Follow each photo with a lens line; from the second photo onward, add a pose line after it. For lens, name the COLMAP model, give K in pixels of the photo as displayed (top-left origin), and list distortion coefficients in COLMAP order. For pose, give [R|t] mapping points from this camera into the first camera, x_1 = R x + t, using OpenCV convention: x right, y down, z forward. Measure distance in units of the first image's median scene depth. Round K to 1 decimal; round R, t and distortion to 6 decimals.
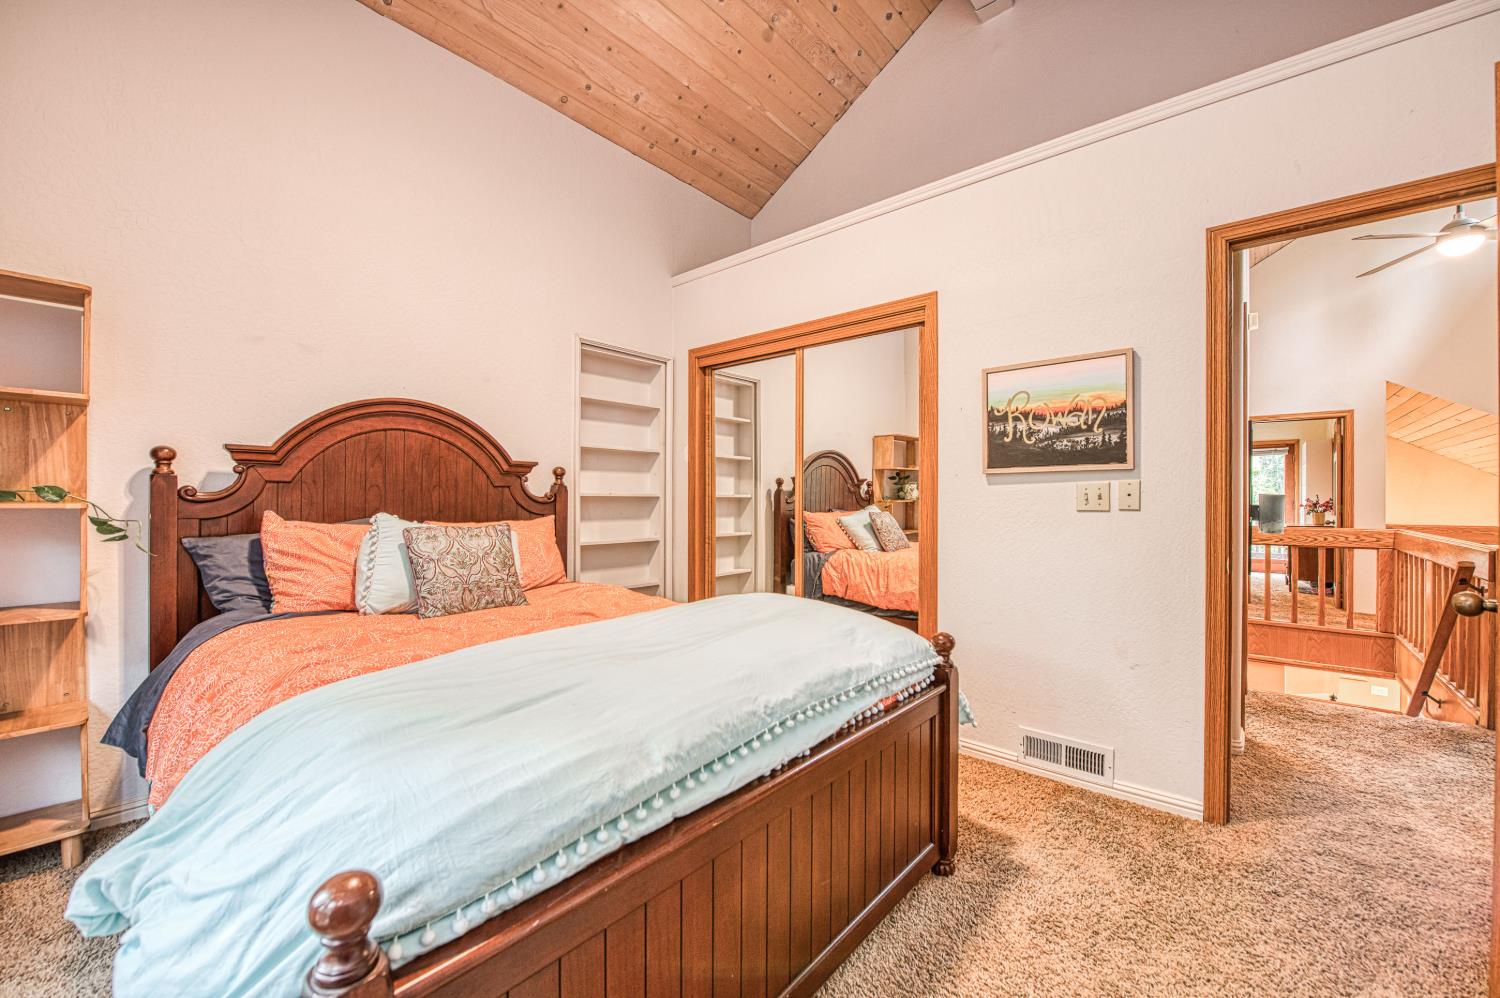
lens RADIAL K [[589.4, 0, 748.5], [0, 589.4, 487.6], [0, 0, 1]] dist [-0.017385, -0.000205]
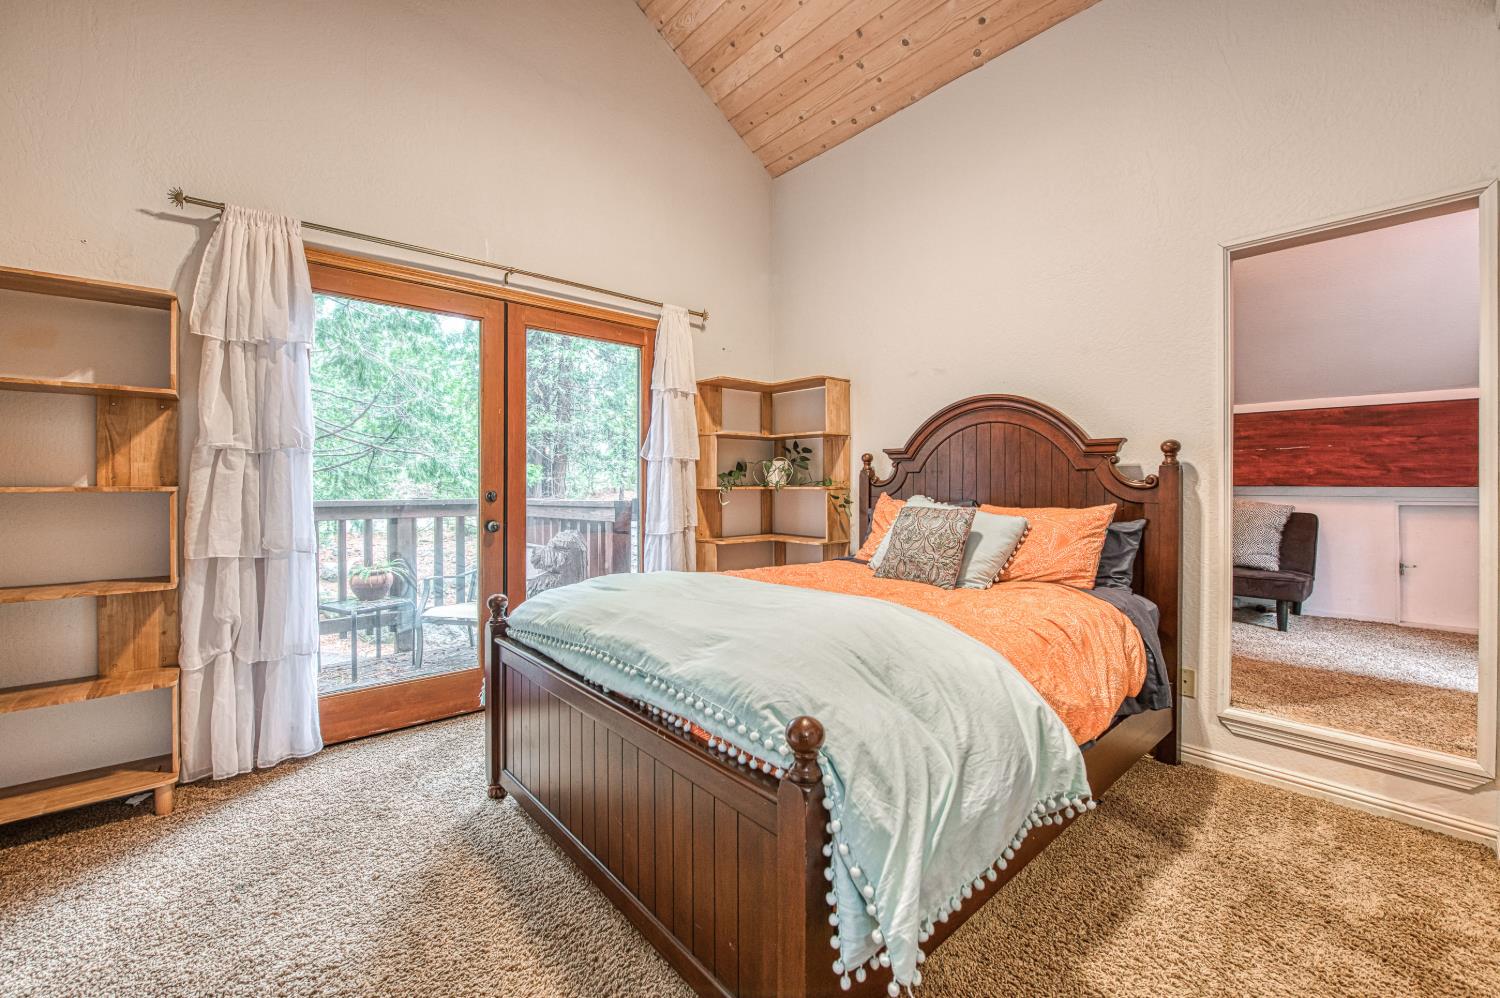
lens RADIAL K [[596.0, 0, 748.7], [0, 596.0, 489.1], [0, 0, 1]] dist [-0.000802, -0.000021]
pose [[-0.136793, 0.002022, -0.990598, 0.761185], [0.017143, 0.999853, -0.000327, 0.027396], [0.990451, -0.017027, -0.136808, 0.878983]]
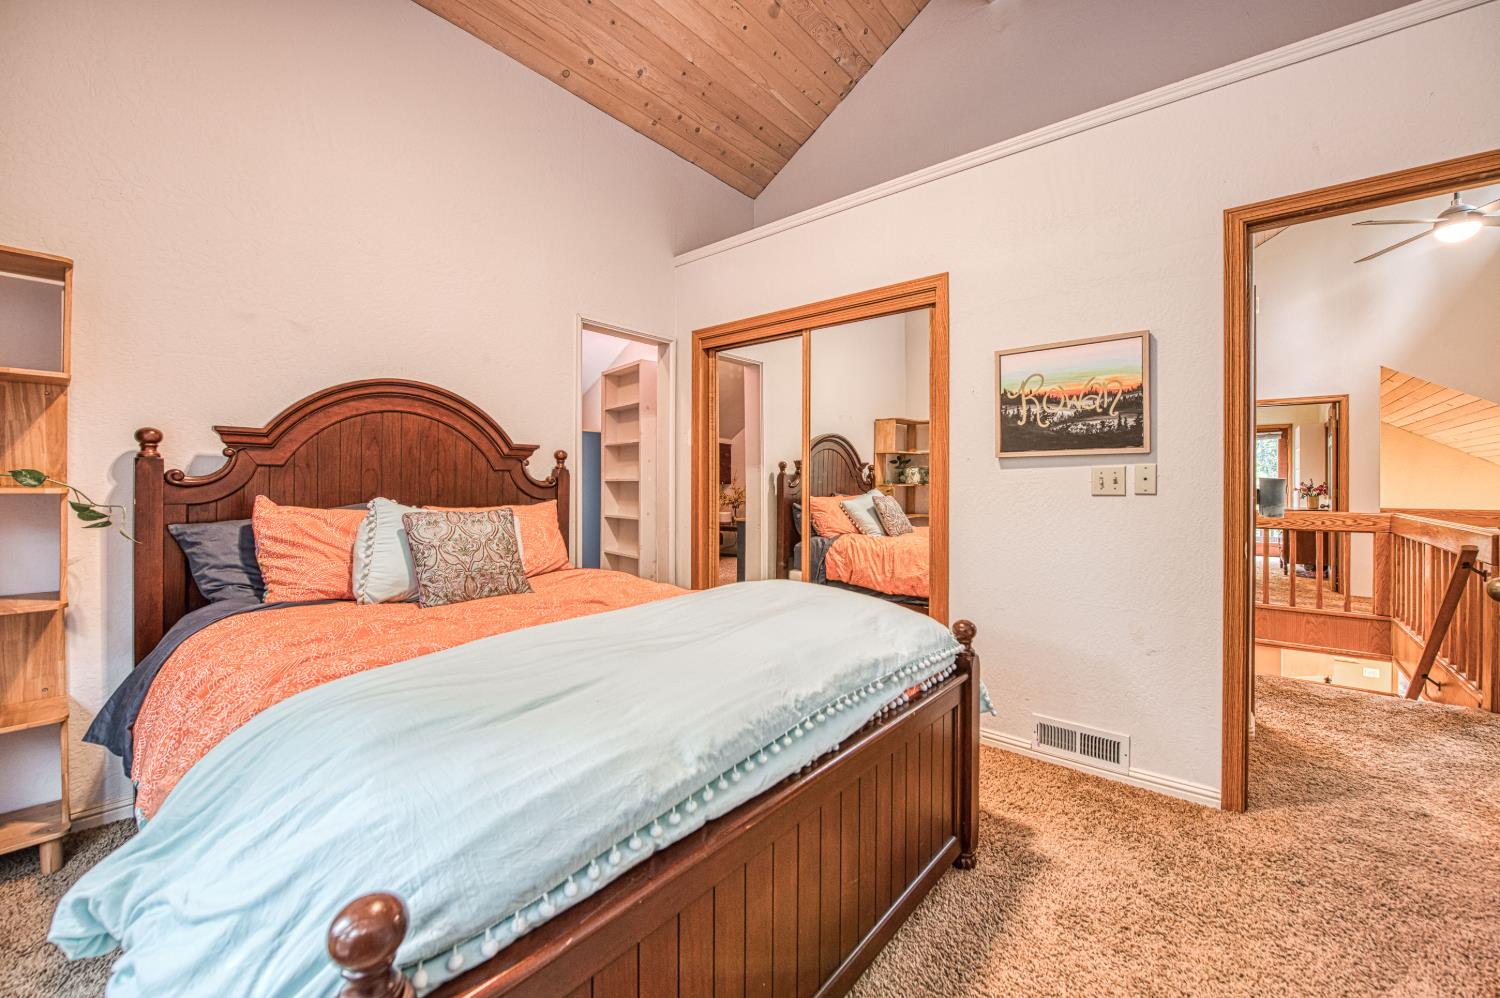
lens RADIAL K [[591.7, 0, 753.9], [0, 591.7, 470.9], [0, 0, 1]] dist [-0.016782, -0.000135]
pose [[0.999802, 0.000315, 0.019893, -0.032653], [-0.000301, 1.000000, -0.000715, -0.000422], [-0.019894, 0.000709, 0.999802, 0.022852]]
